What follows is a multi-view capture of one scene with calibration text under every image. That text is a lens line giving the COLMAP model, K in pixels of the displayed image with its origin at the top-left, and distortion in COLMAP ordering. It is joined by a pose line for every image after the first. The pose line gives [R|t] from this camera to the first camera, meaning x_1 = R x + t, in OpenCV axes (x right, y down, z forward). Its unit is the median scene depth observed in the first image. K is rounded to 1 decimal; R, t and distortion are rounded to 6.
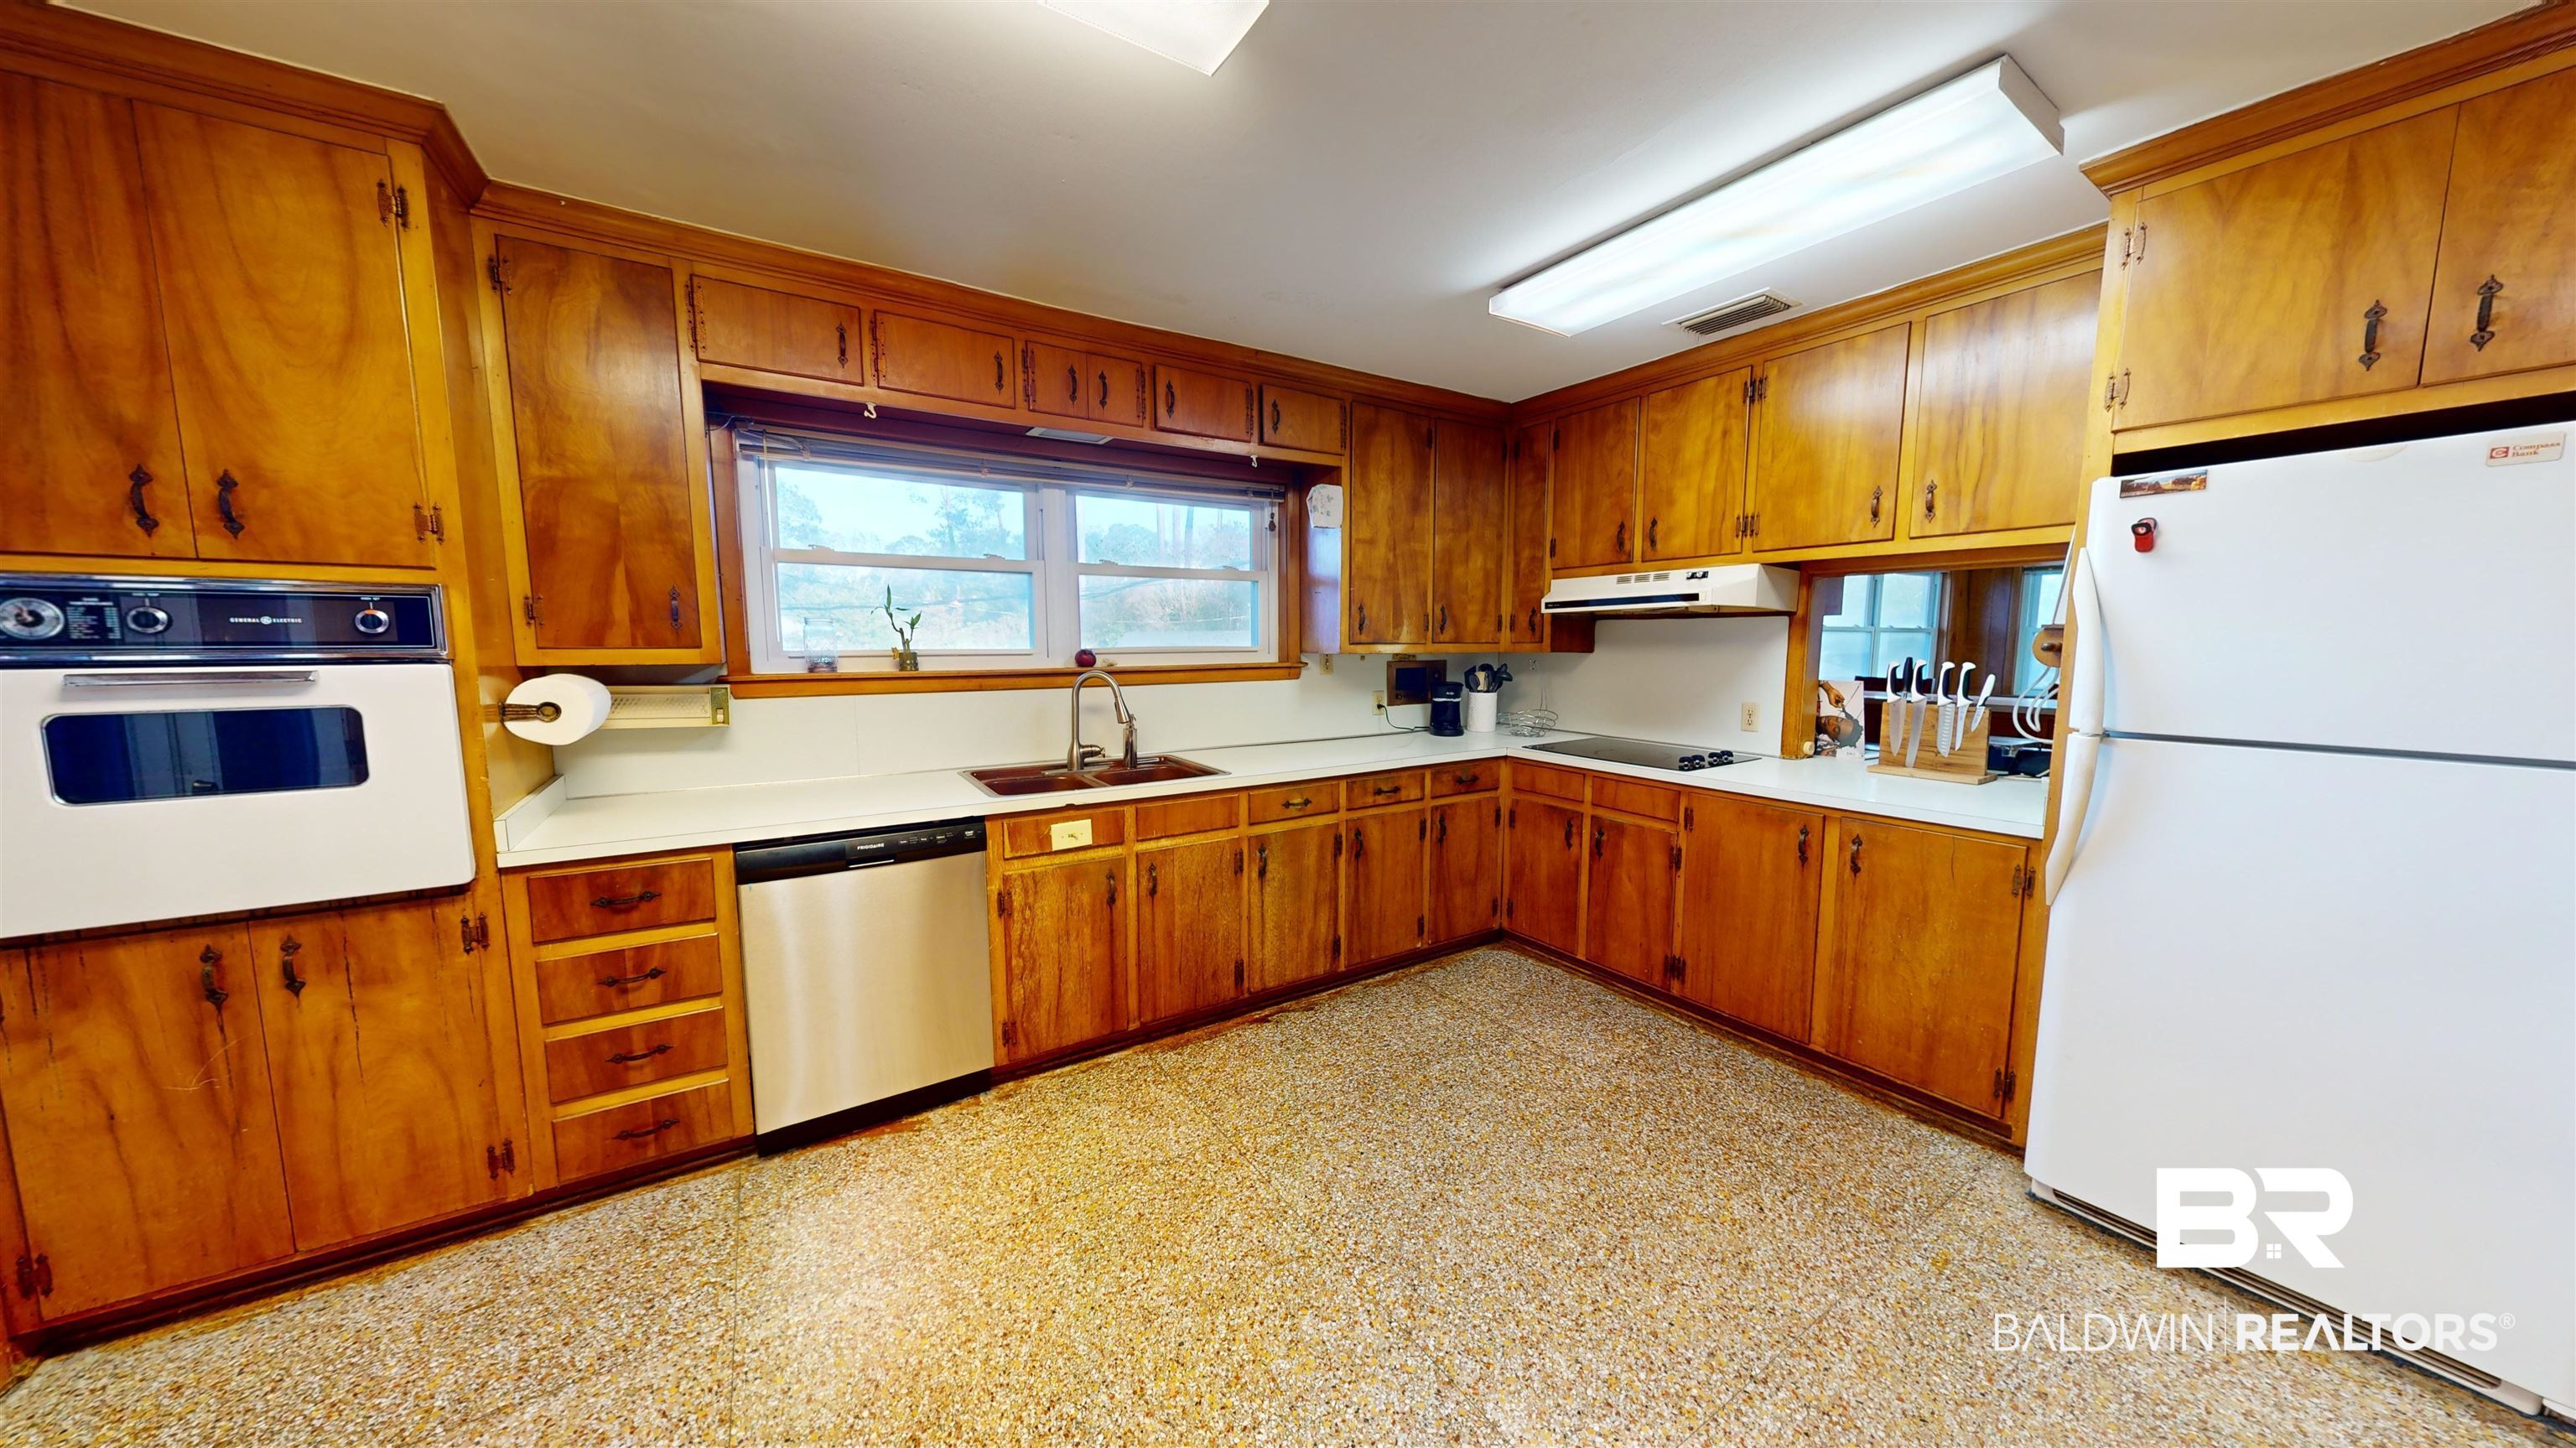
lens RADIAL K [[817.4, 0, 1291.8], [0, 817.4, 726.8], [0, 0, 1]] dist [0.001001, -0.000349]
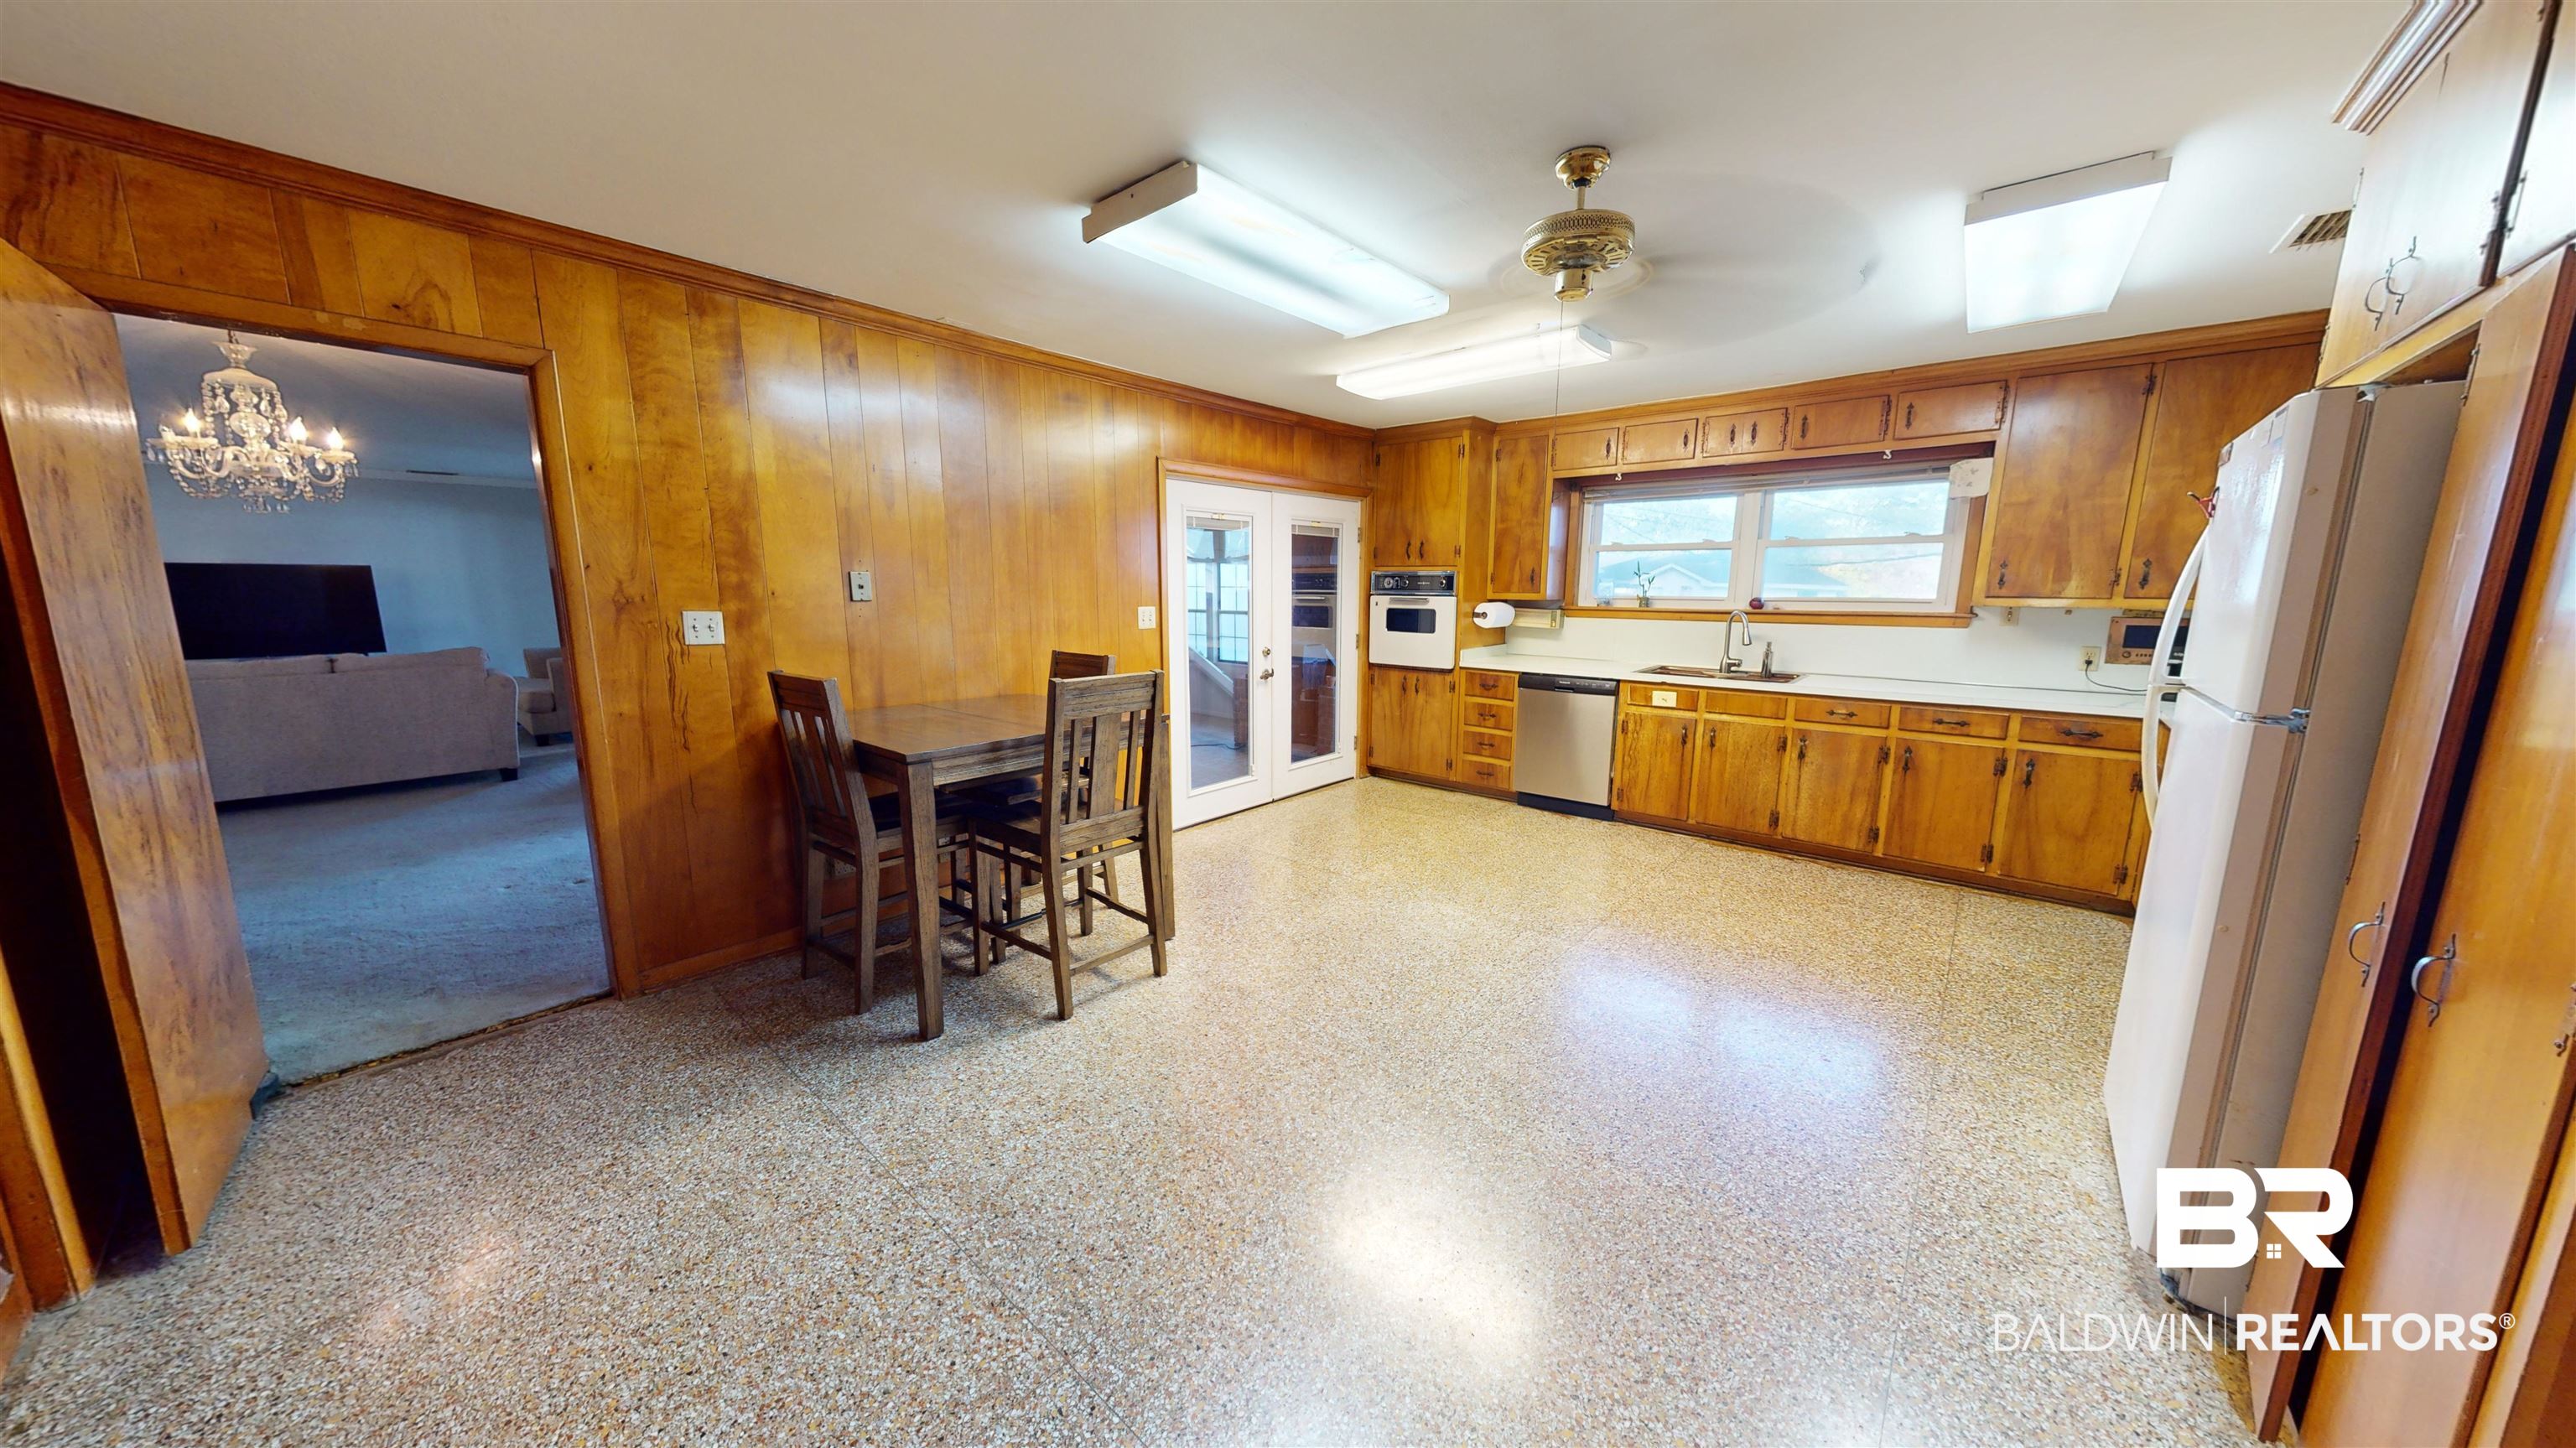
lens RADIAL K [[817.4, 0, 1288.1], [0, 817.4, 729.0], [0, 0, 1]] dist [0.001001, -0.000349]
pose [[0.281687, 0.168637, -0.944571, 1.097130], [-0.108798, 0.983699, 0.143178, 0.025226], [0.953318, 0.062436, 0.295442, -0.297309]]
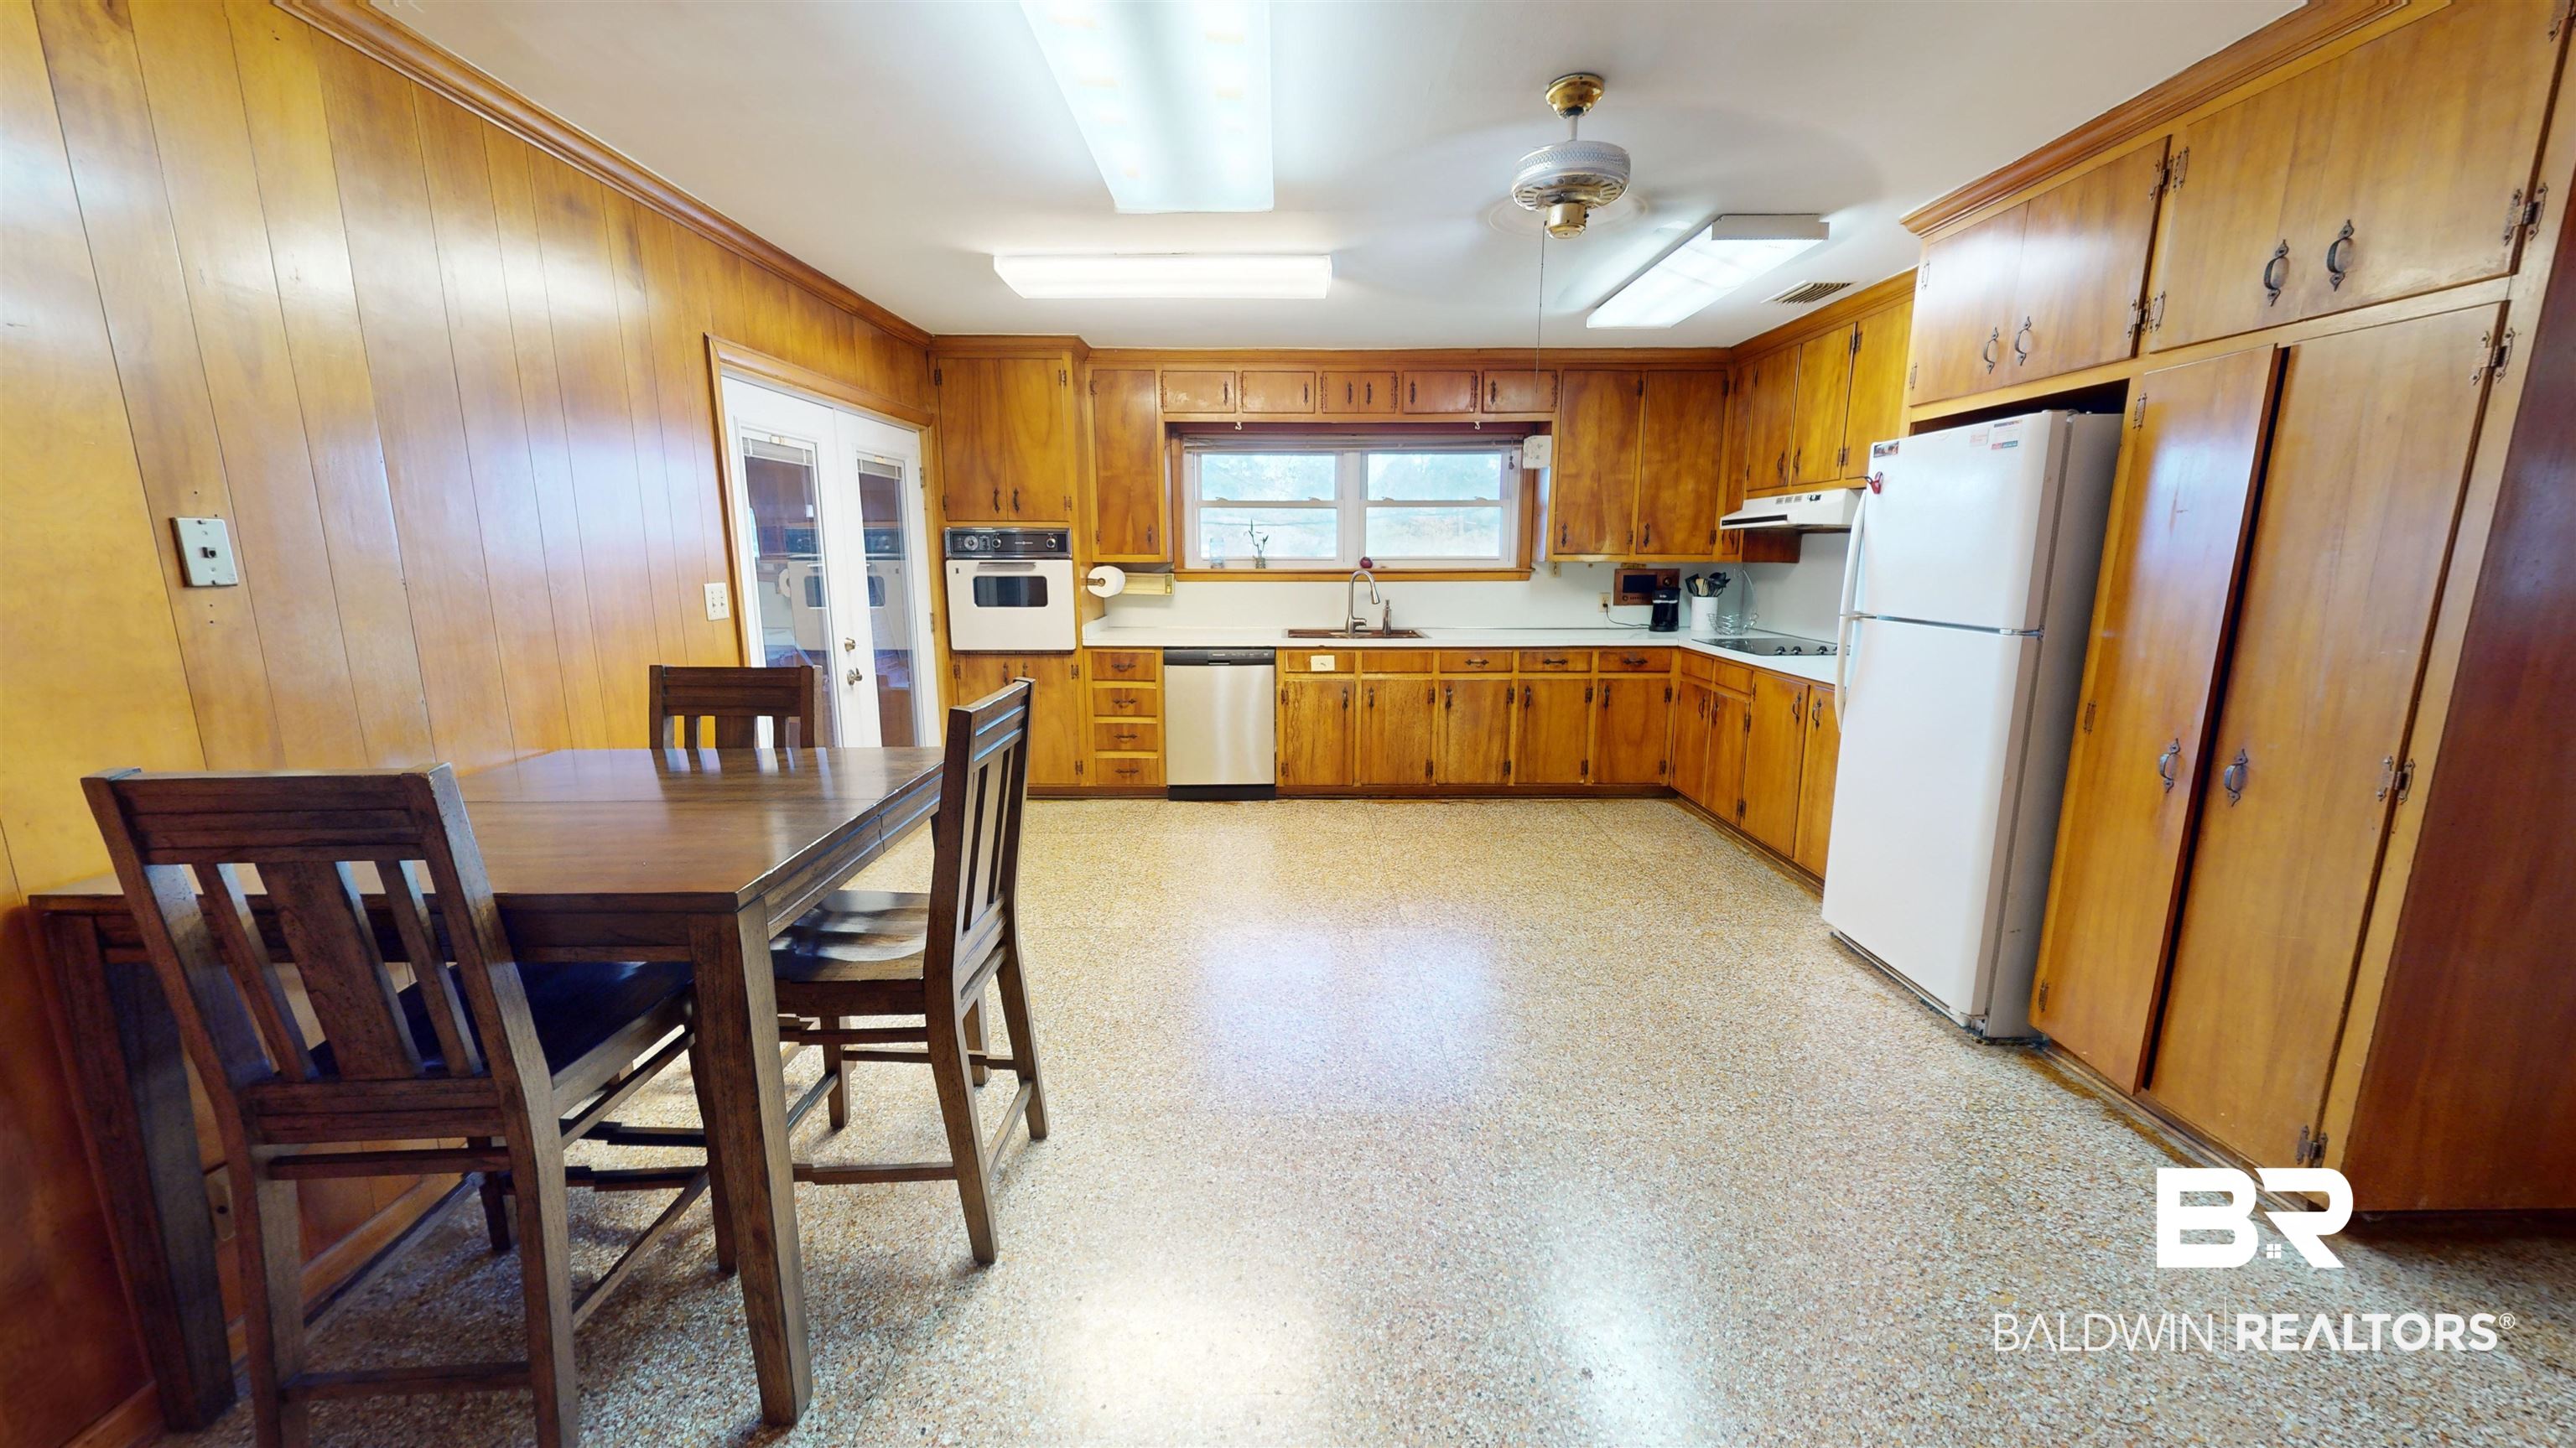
lens RADIAL K [[946.5, 0, 1291.3], [0, 946.5, 727.2], [0, 0, 1]] dist [0.000515, 0.000061]
pose [[0.843082, 0.101002, -0.528215, 0.678731], [-0.058739, 0.993623, 0.096241, 0.068682], [0.534567, -0.050112, 0.843639, -0.673712]]
